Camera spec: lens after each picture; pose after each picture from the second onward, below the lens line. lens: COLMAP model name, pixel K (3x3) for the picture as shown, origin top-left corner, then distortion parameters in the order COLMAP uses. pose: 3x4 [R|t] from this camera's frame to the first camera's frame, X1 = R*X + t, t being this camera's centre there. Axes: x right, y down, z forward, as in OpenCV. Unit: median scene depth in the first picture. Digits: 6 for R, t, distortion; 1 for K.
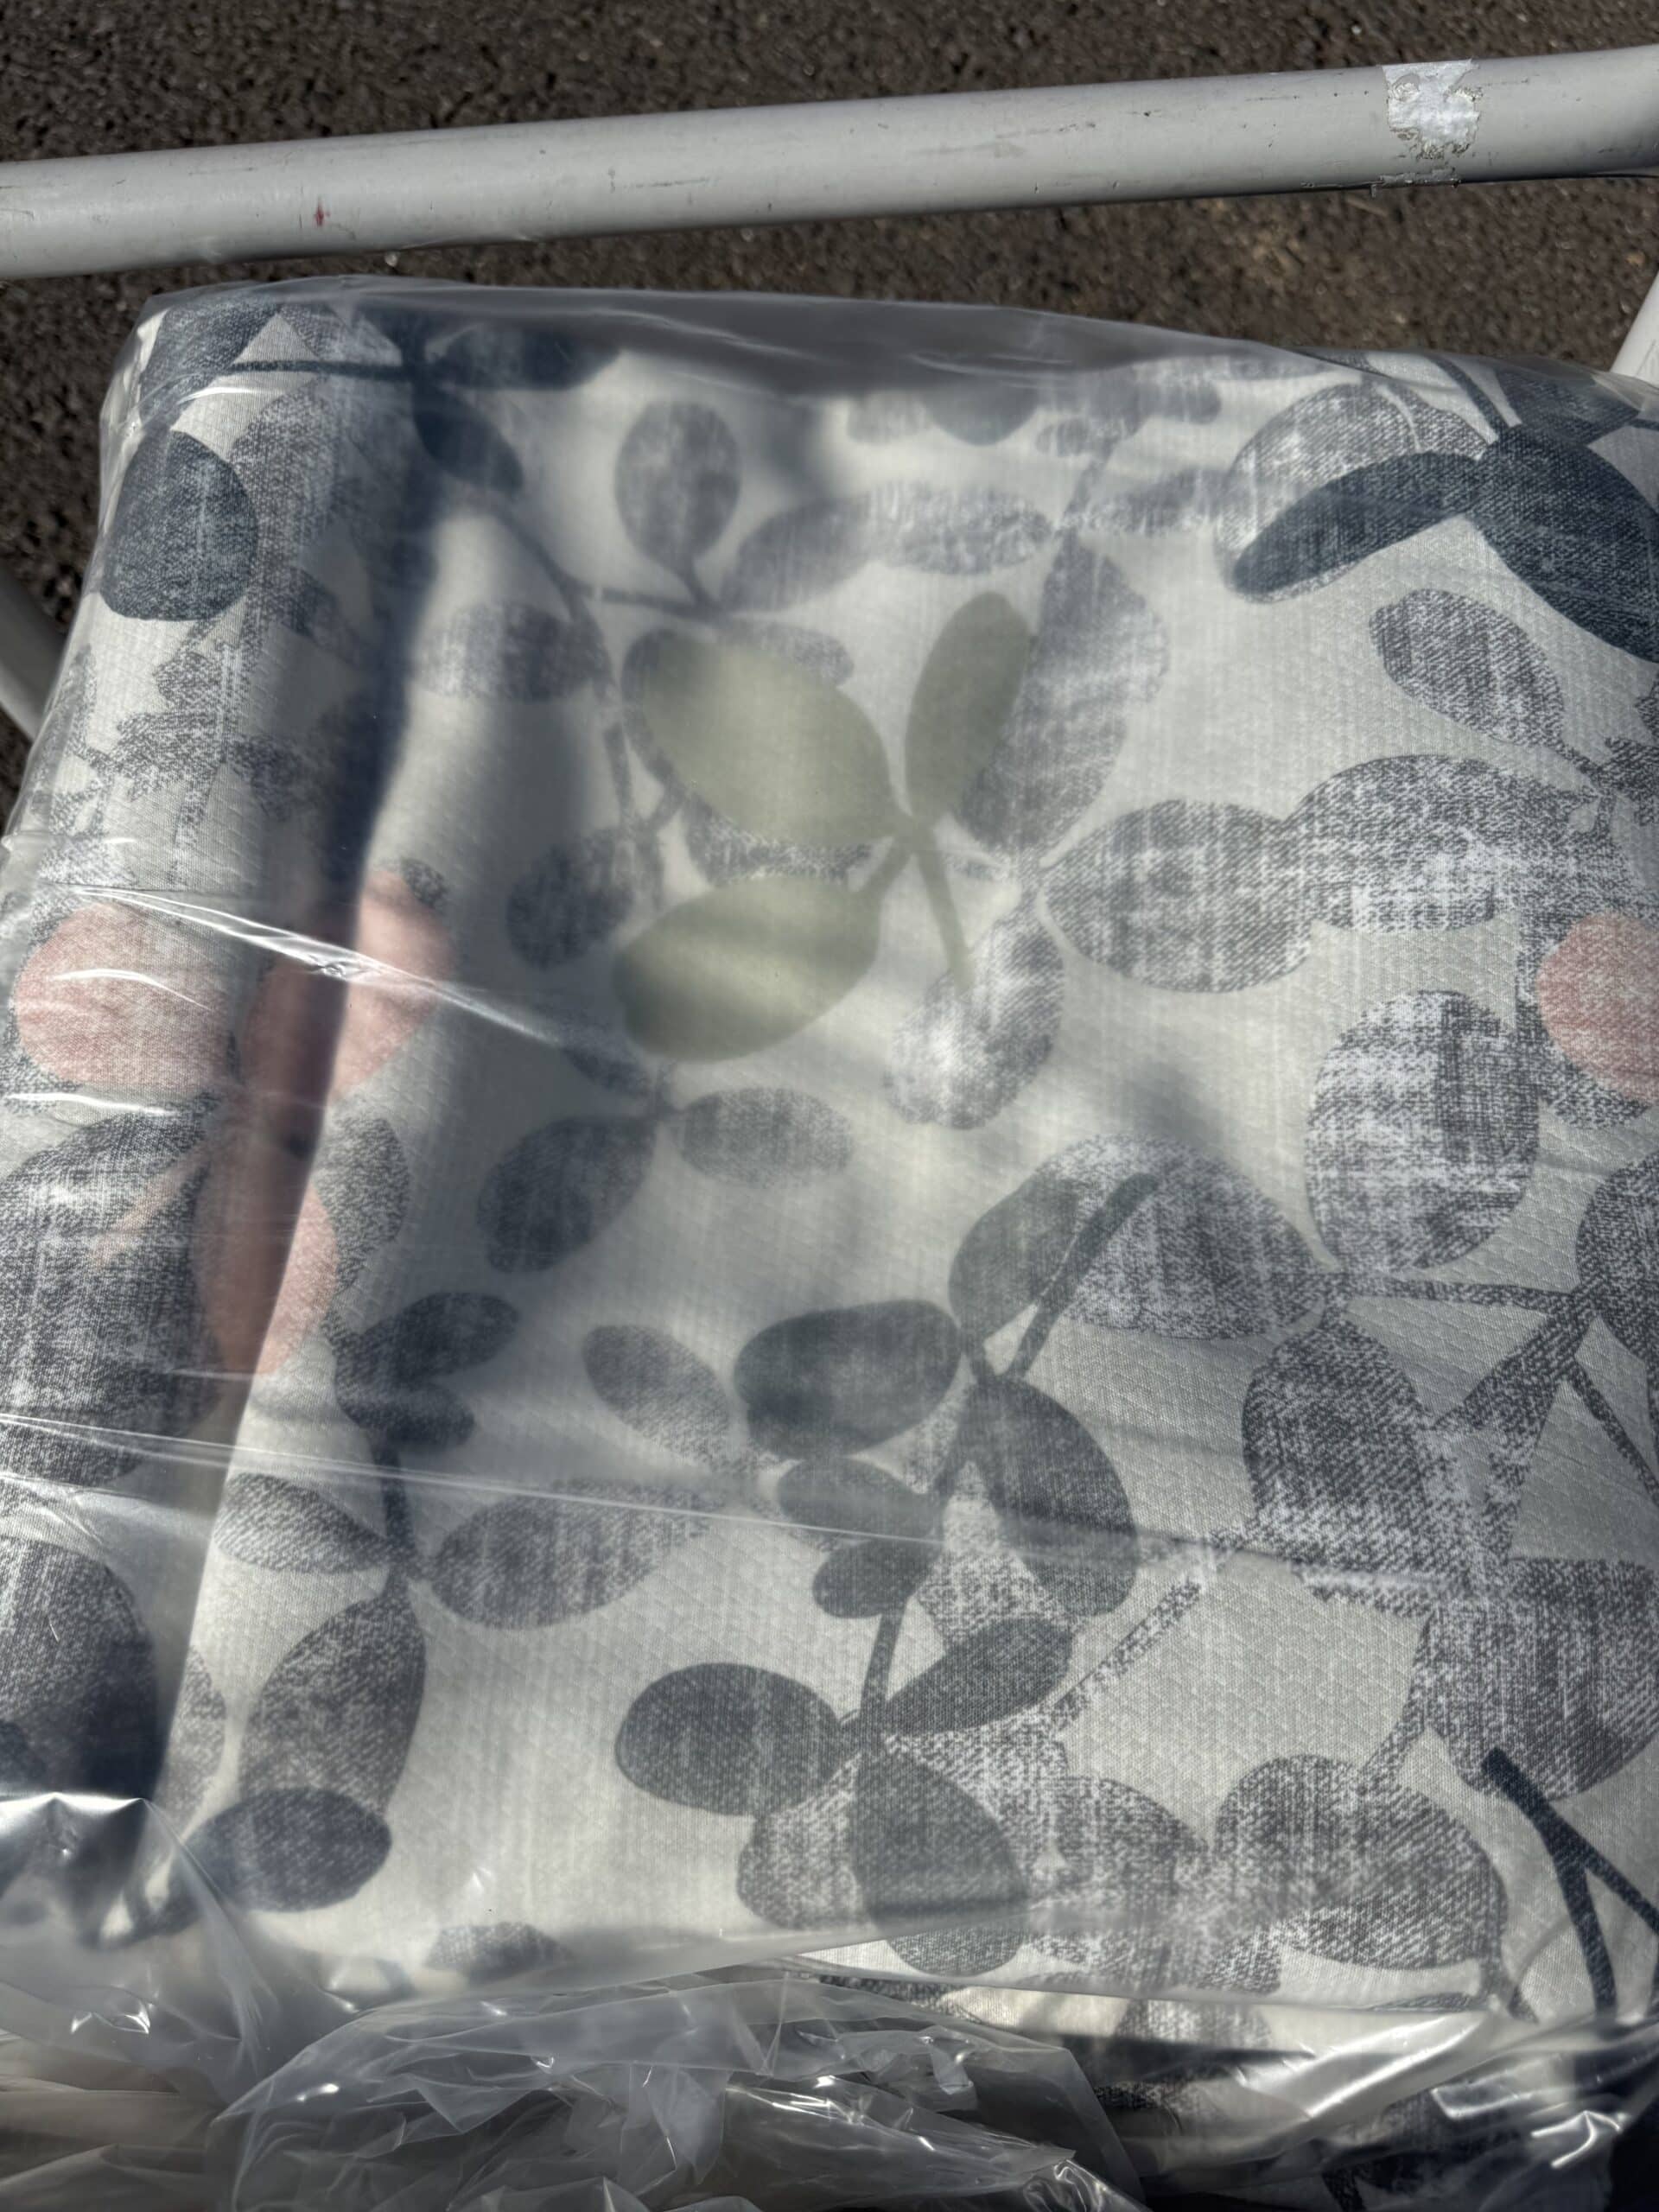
lens RADIAL K [[1740.4, 0, 829.5], [0, 1740.4, 1106.0], [0, 0, 1]] dist [0.000892, -0.071444]
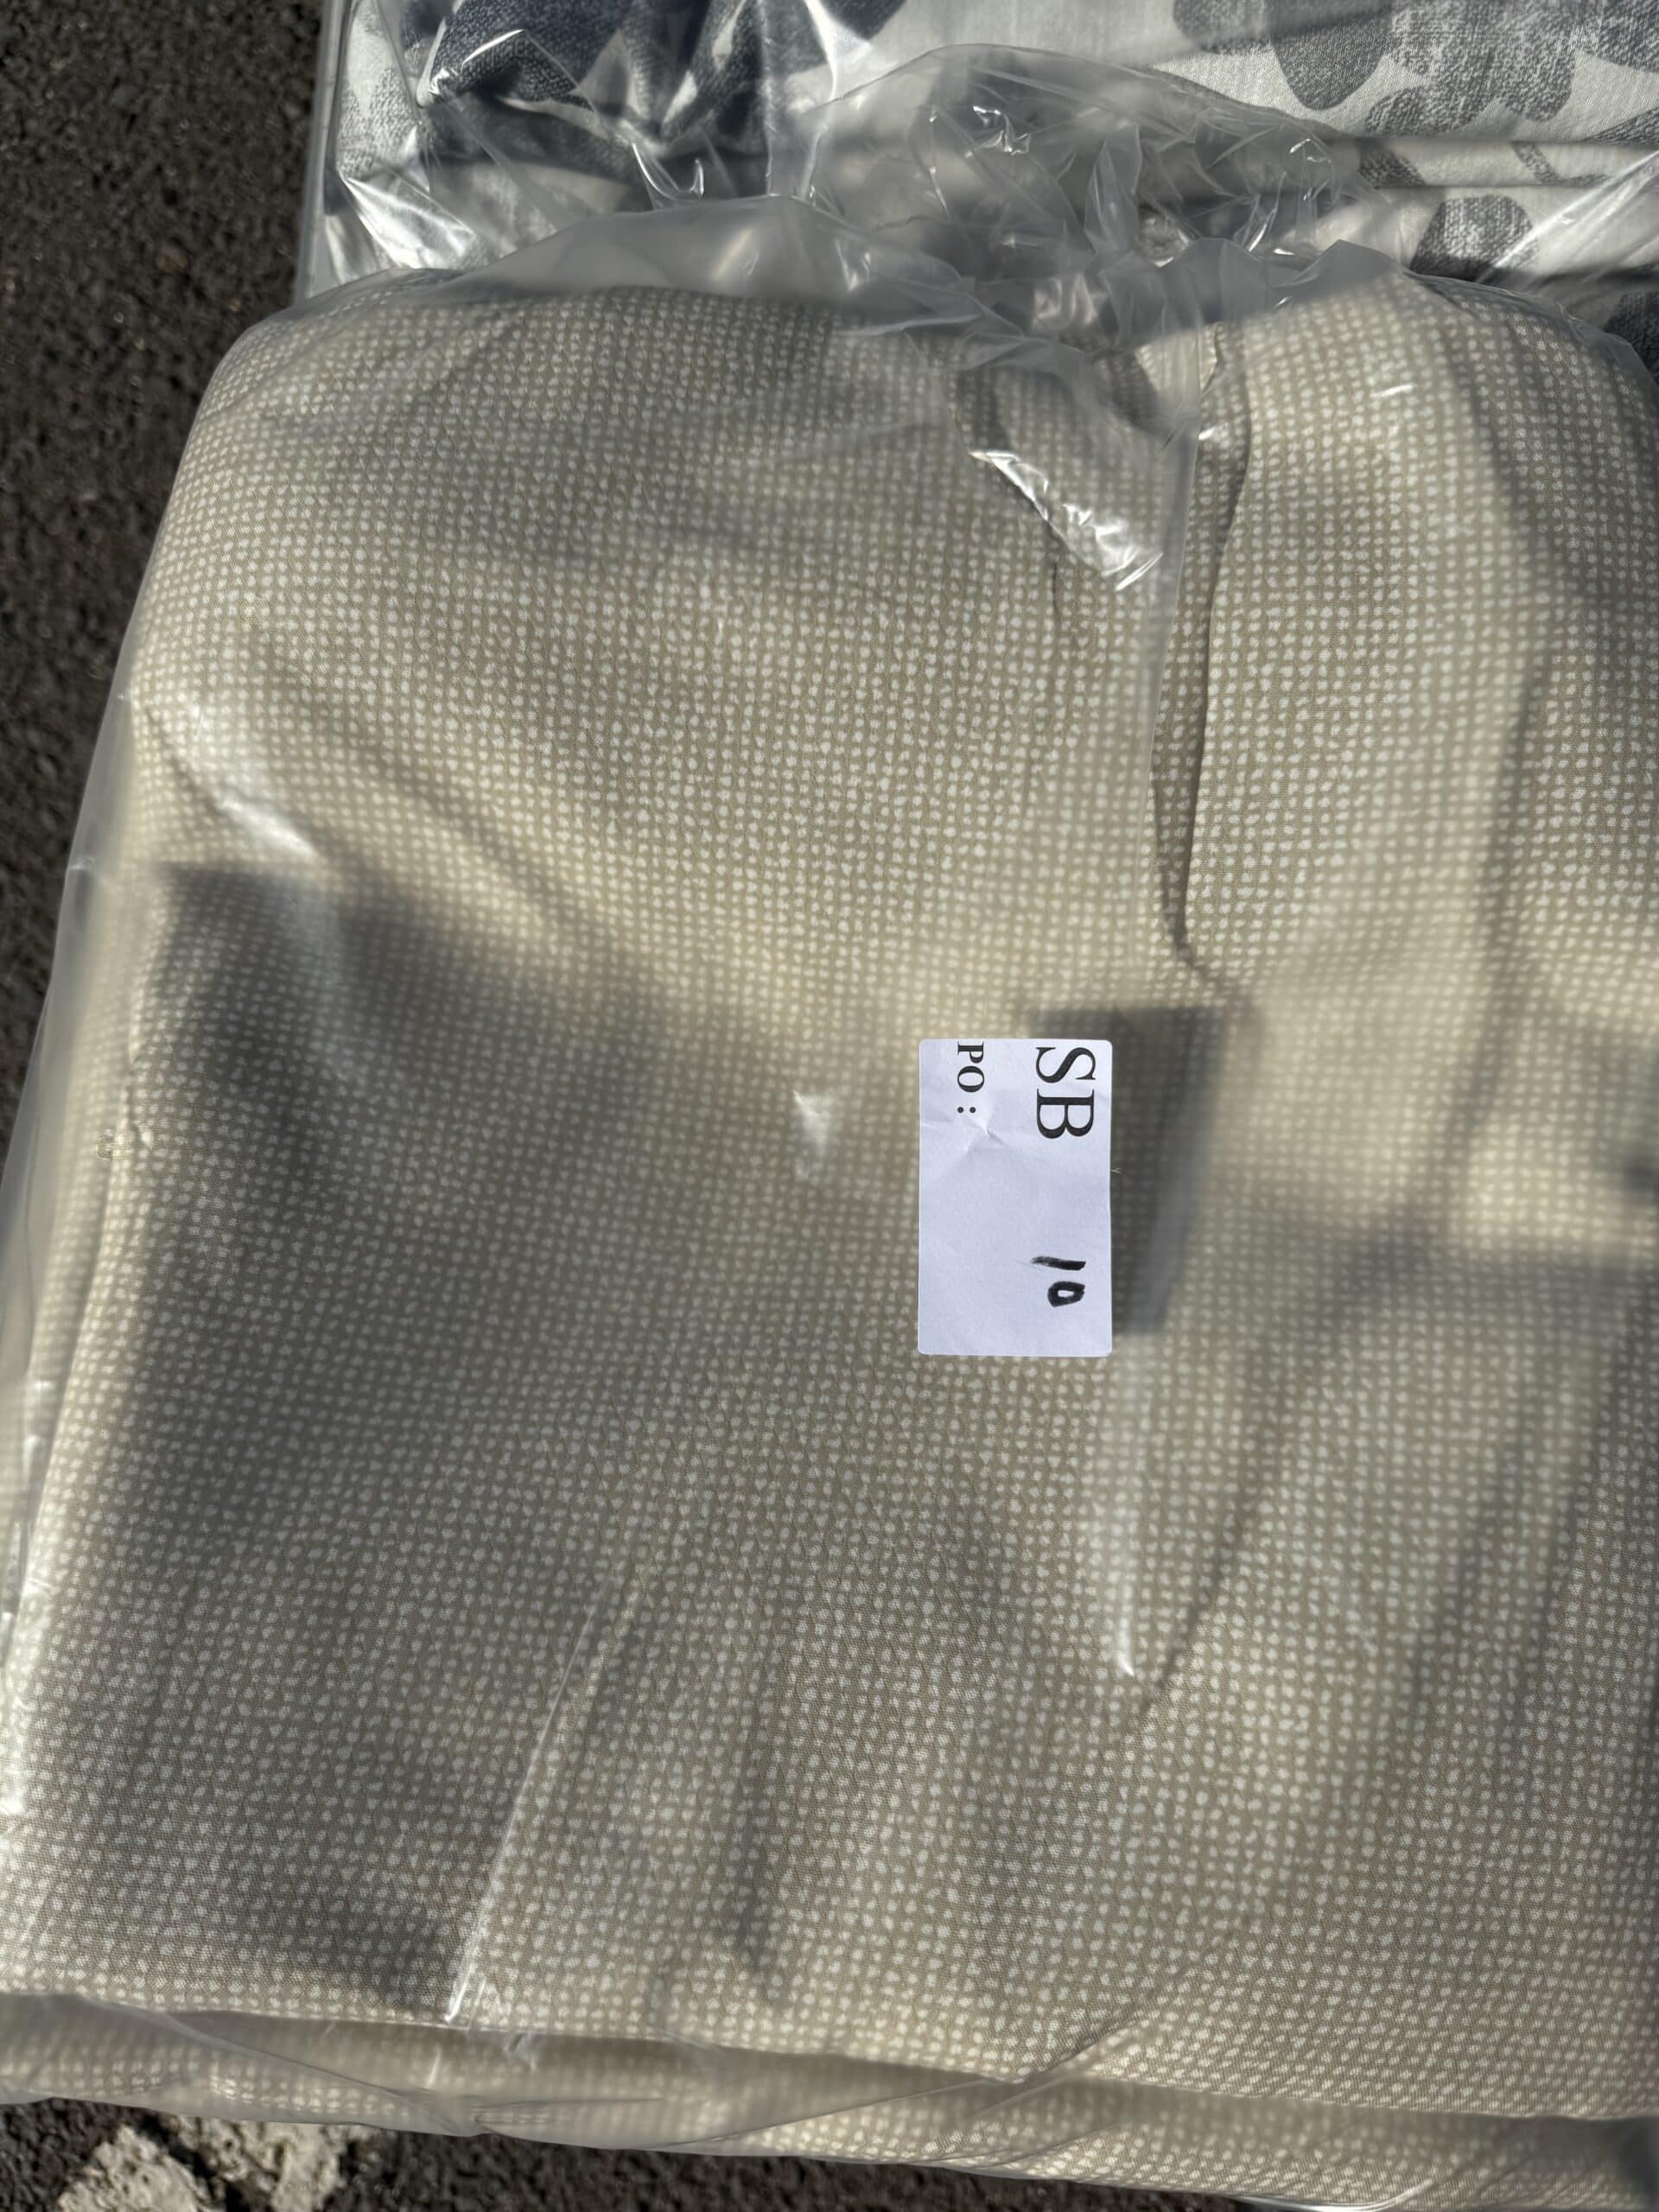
lens RADIAL K [[1562.6, 0, 829.5], [0, 1562.6, 1106.0], [0, 0, 1]] dist [-0.006694, -0.026450]
pose [[0.999079, 0.042884, -0.001286, -0.253552], [-0.041513, 0.973837, 0.223424, 0.920711], [0.010833, -0.223165, 0.974720, -0.322316]]
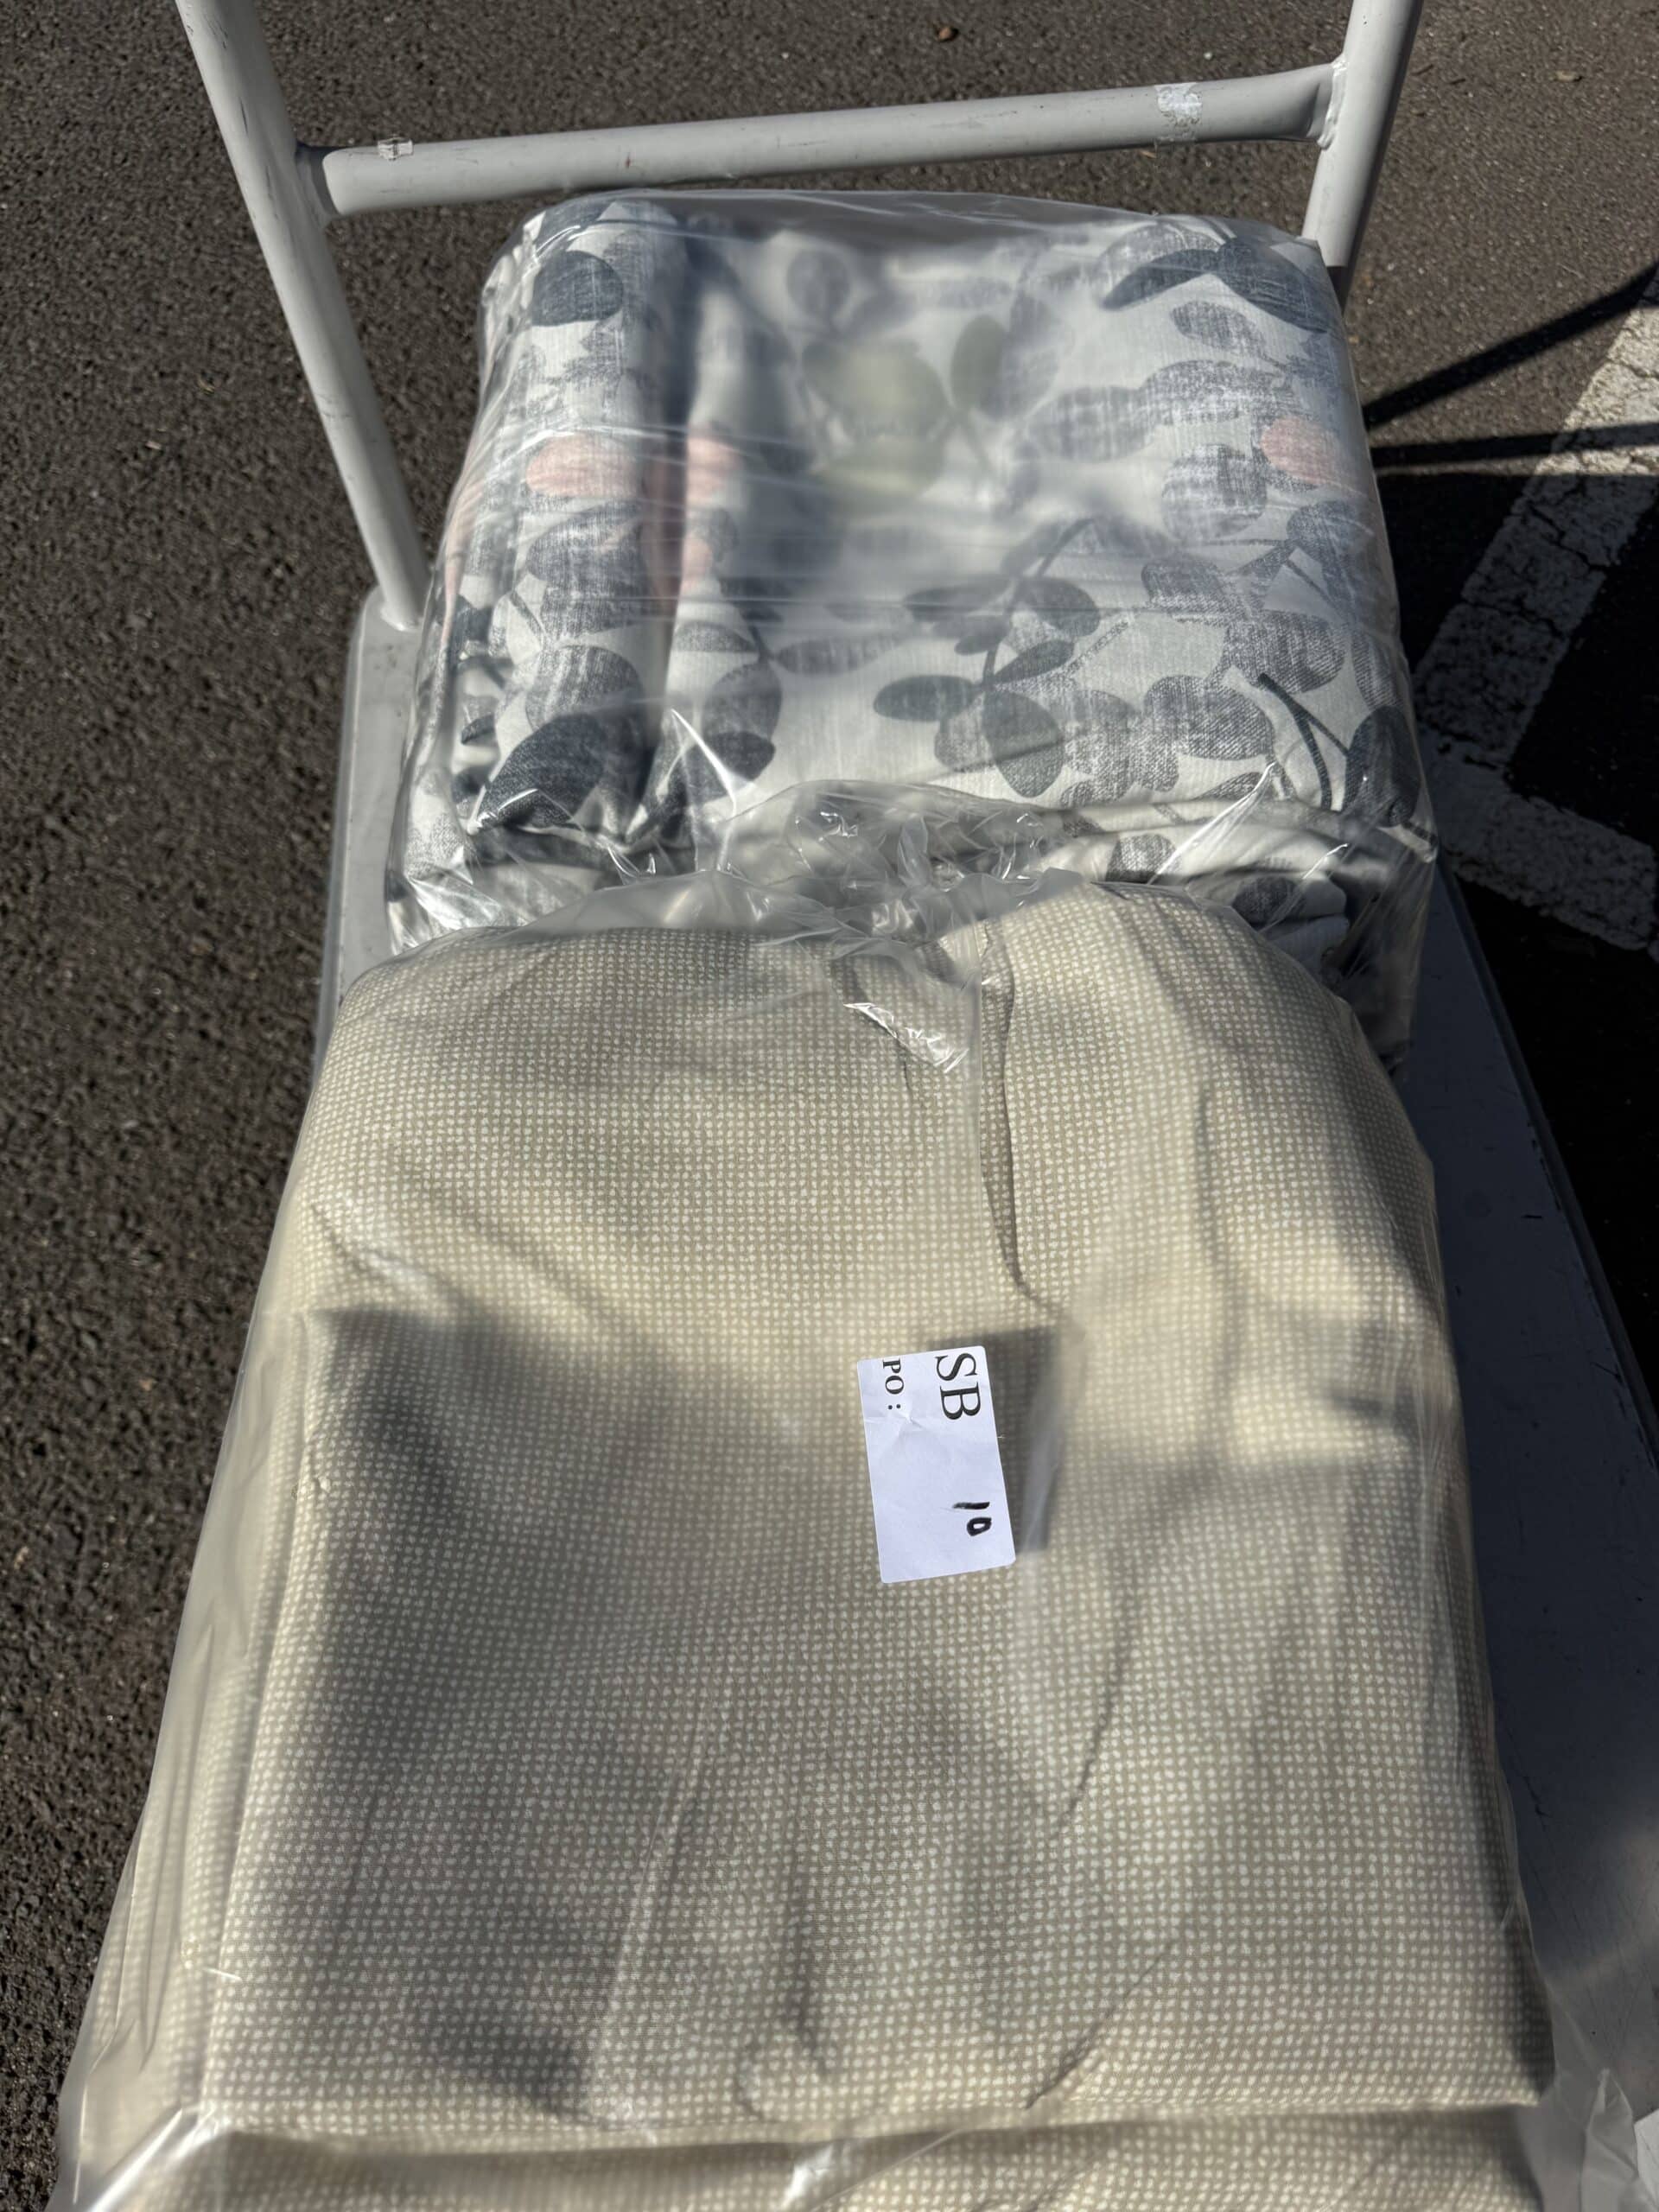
lens RADIAL K [[1659.6, 0, 829.5], [0, 1659.6, 1106.0], [0, 0, 1]] dist [0.071563, -0.186383]
pose [[0.996764, -0.047804, 0.064628, -0.313779], [0.057035, 0.987115, -0.149503, 1.093158], [-0.056649, 0.152705, 0.986647, -0.933085]]
